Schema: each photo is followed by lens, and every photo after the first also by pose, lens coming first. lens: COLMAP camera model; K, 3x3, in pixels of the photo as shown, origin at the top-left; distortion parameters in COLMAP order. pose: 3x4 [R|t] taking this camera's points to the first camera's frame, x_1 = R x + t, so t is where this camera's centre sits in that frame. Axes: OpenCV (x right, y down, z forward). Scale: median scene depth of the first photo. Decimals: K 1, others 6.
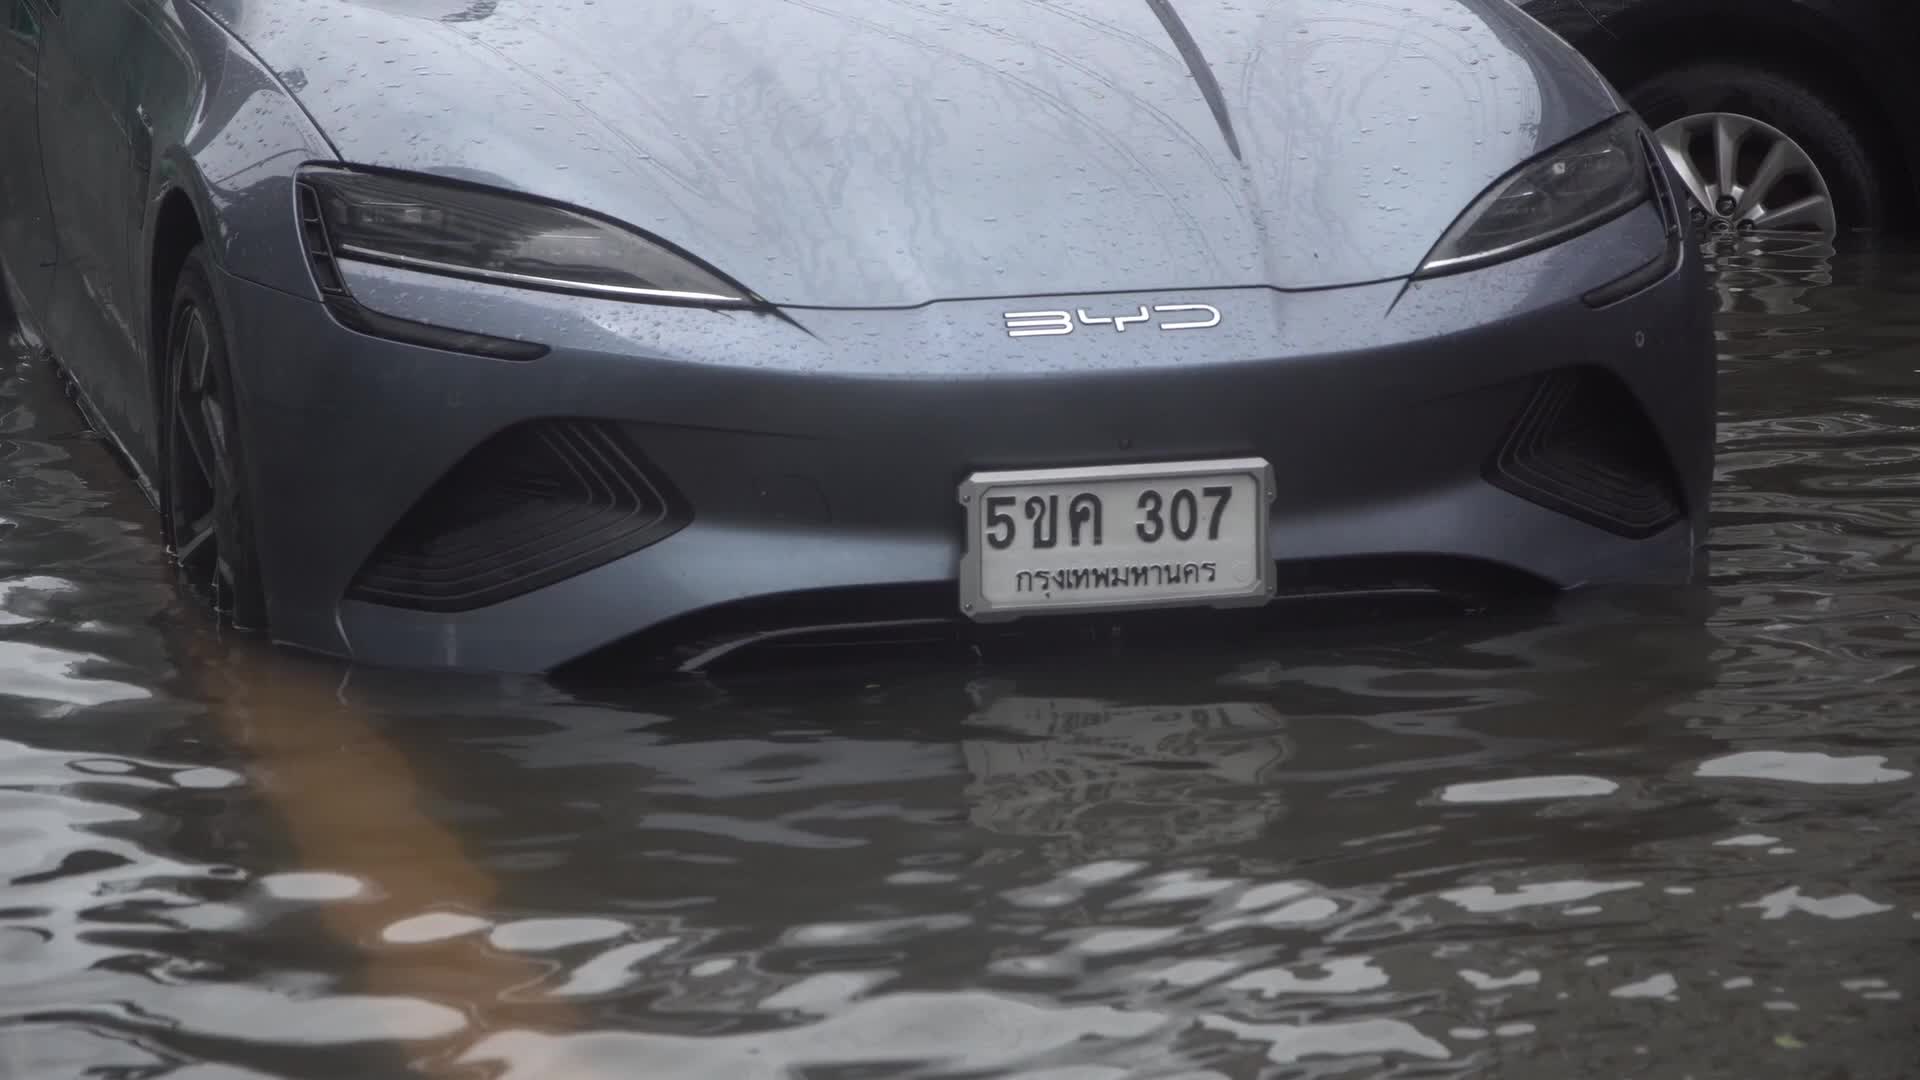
lens RADIAL K [[5127.0, 0, 1010.9], [0, 5127.0, 537.2], [0, 0, 1]] dist [0.296346, 0.150949]
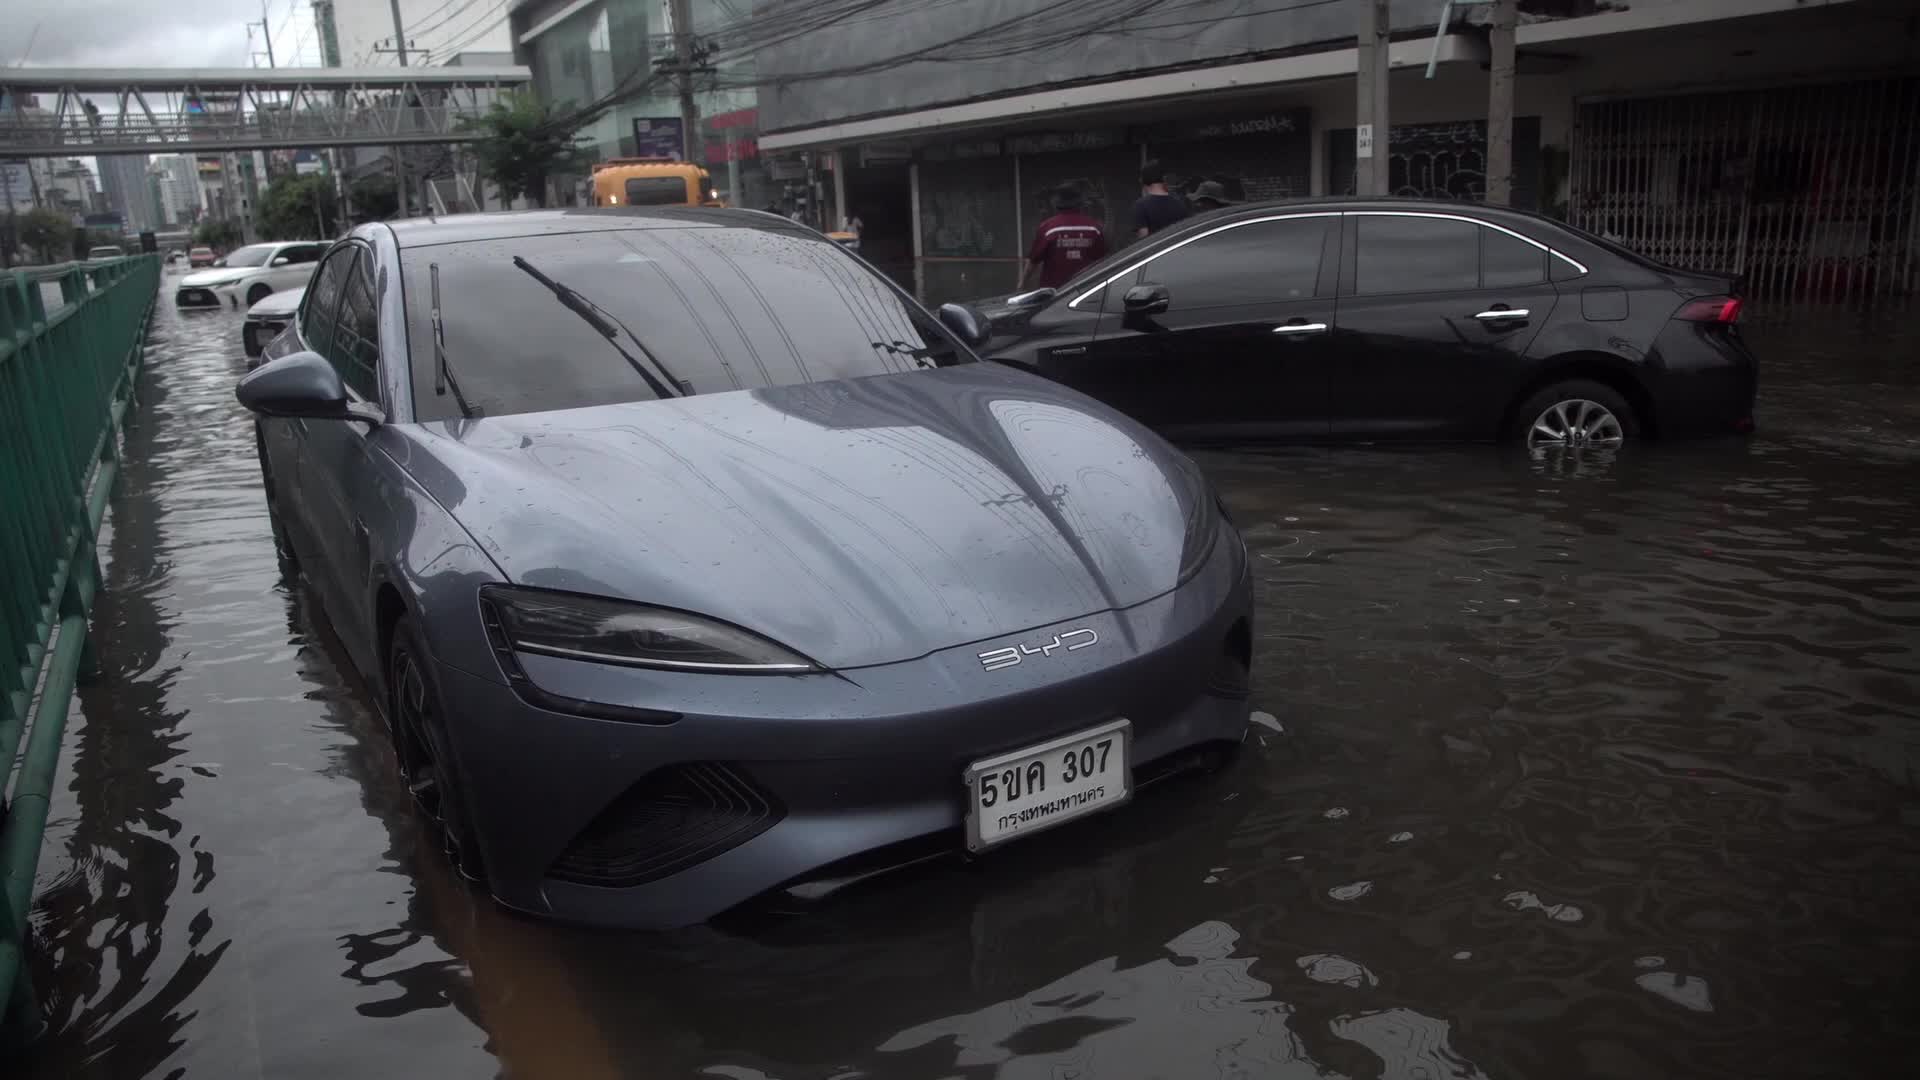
lens RADIAL K [[1289.9, 0, 969.2], [0, 1289.9, 520.6], [0, 0, 1]] dist [-0.117842, 0.086706]
pose [[0.955077, -0.087582, 0.283122, -0.108674], [0.073896, 0.995538, 0.058683, -0.105684], [-0.286999, -0.035125, 0.957287, 0.628714]]
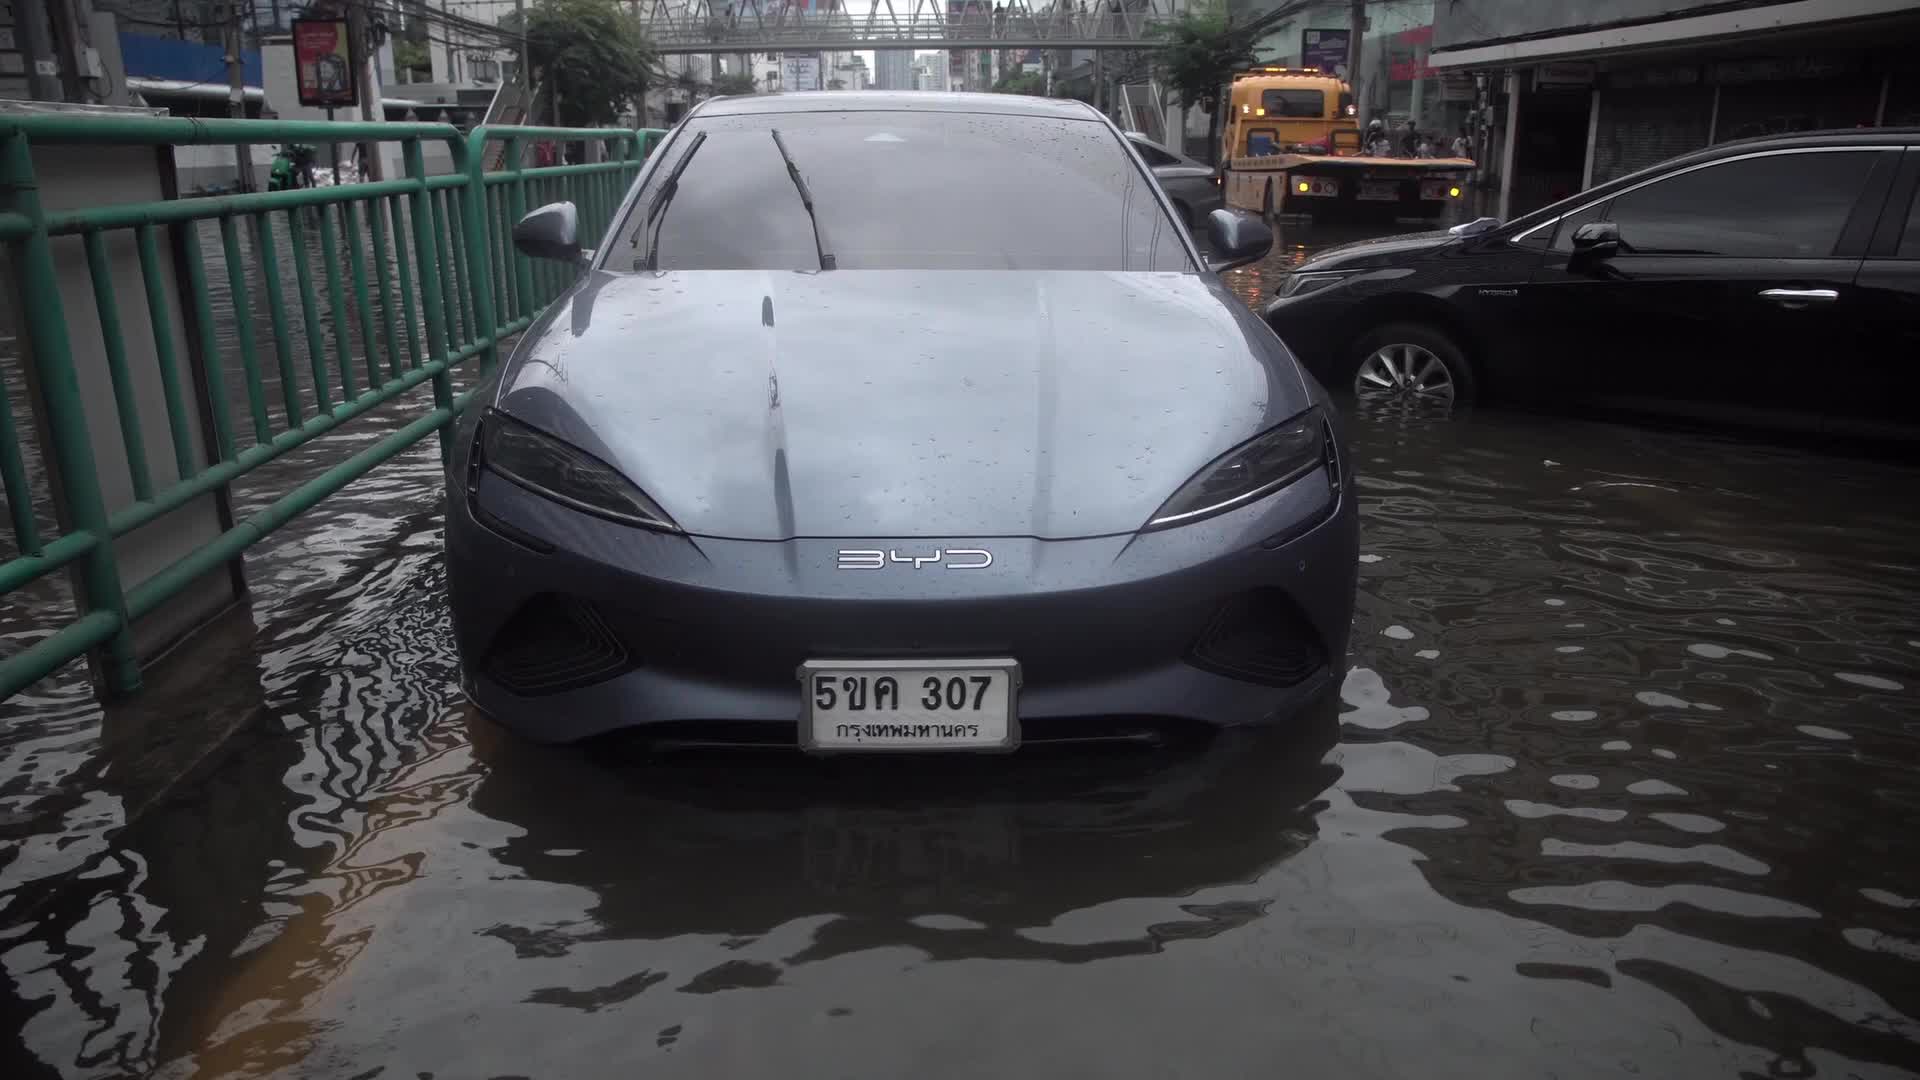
lens RADIAL K [[1289.9, 0, 969.2], [0, 1289.9, 520.6], [0, 0, 1]] dist [-0.117842, 0.086706]
pose [[0.976603, 0.083542, -0.198160, 0.106072], [-0.061020, 0.991236, 0.117165, -0.096590], [0.206212, -0.102331, 0.973142, 0.647724]]
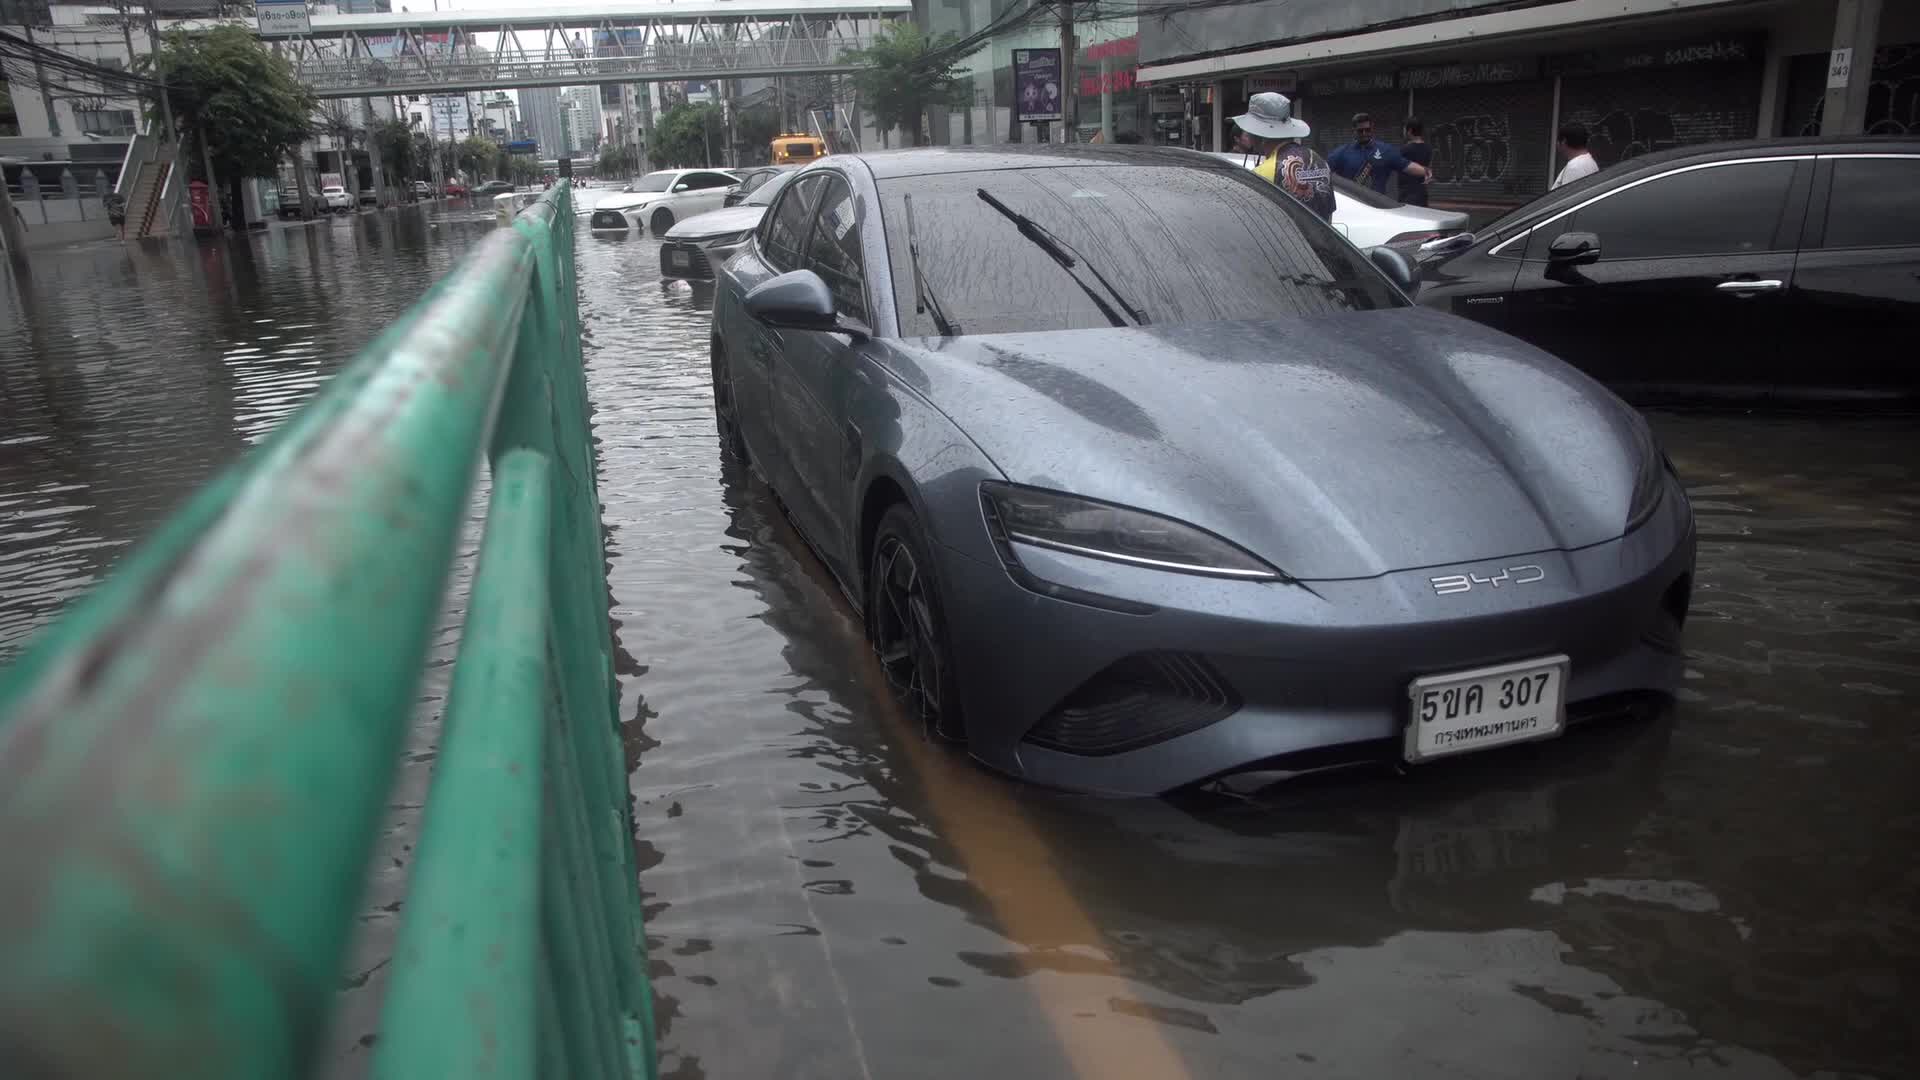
lens RADIAL K [[1300.9, 0, 960.6], [0, 1300.9, 550.5], [0, 0, 1]] dist [-0.104450, 0.092215]
pose [[0.999631, -0.023405, 0.013817, -0.156220], [0.021694, 0.993344, 0.113125, -0.101883], [-0.016373, -0.112783, 0.993485, 0.590575]]
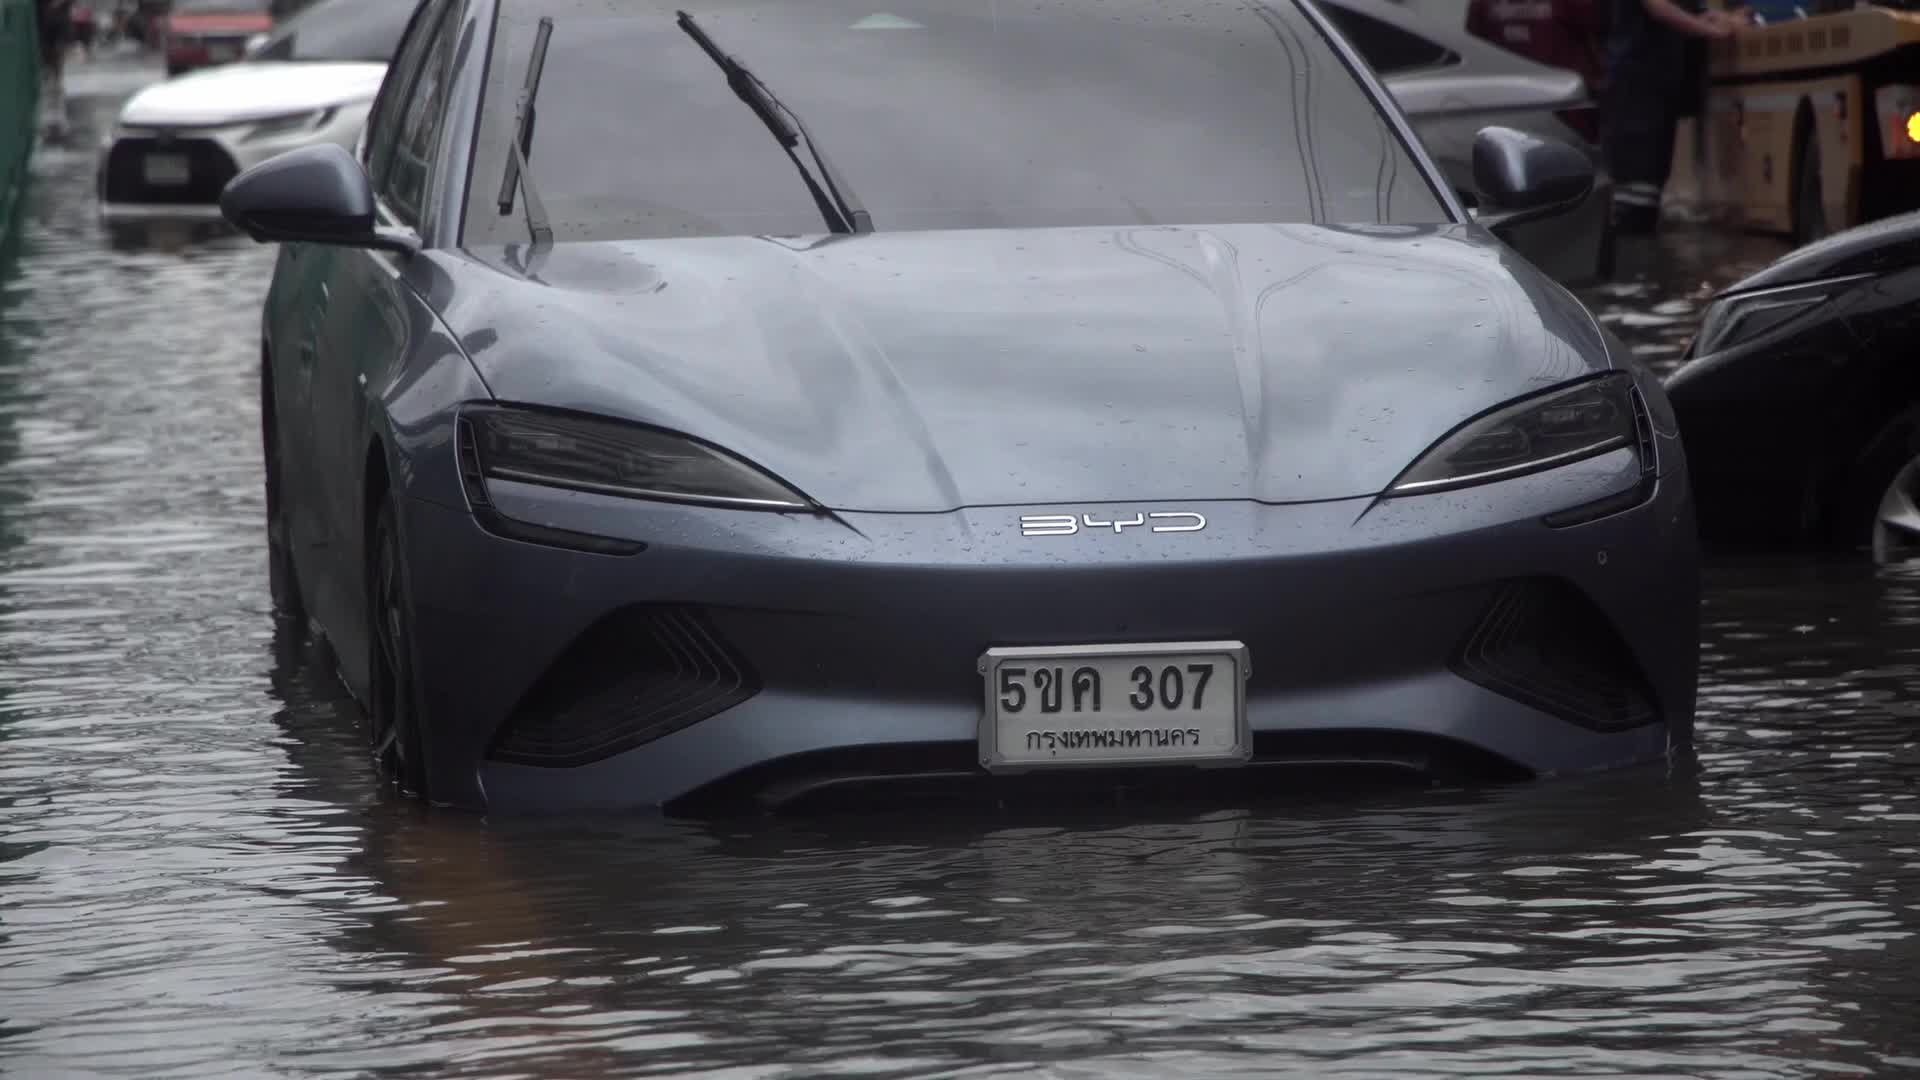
lens RADIAL K [[6747.6, 0, 1002.8], [0, 6747.6, 538.7], [0, 0, 1]] dist [0.528659, 0.637575]
pose [[0.991896, 0.003182, -0.127015, 0.193603], [-0.015201, 0.995478, -0.093770, 0.108579], [0.126143, 0.094941, 0.987458, -0.553572]]
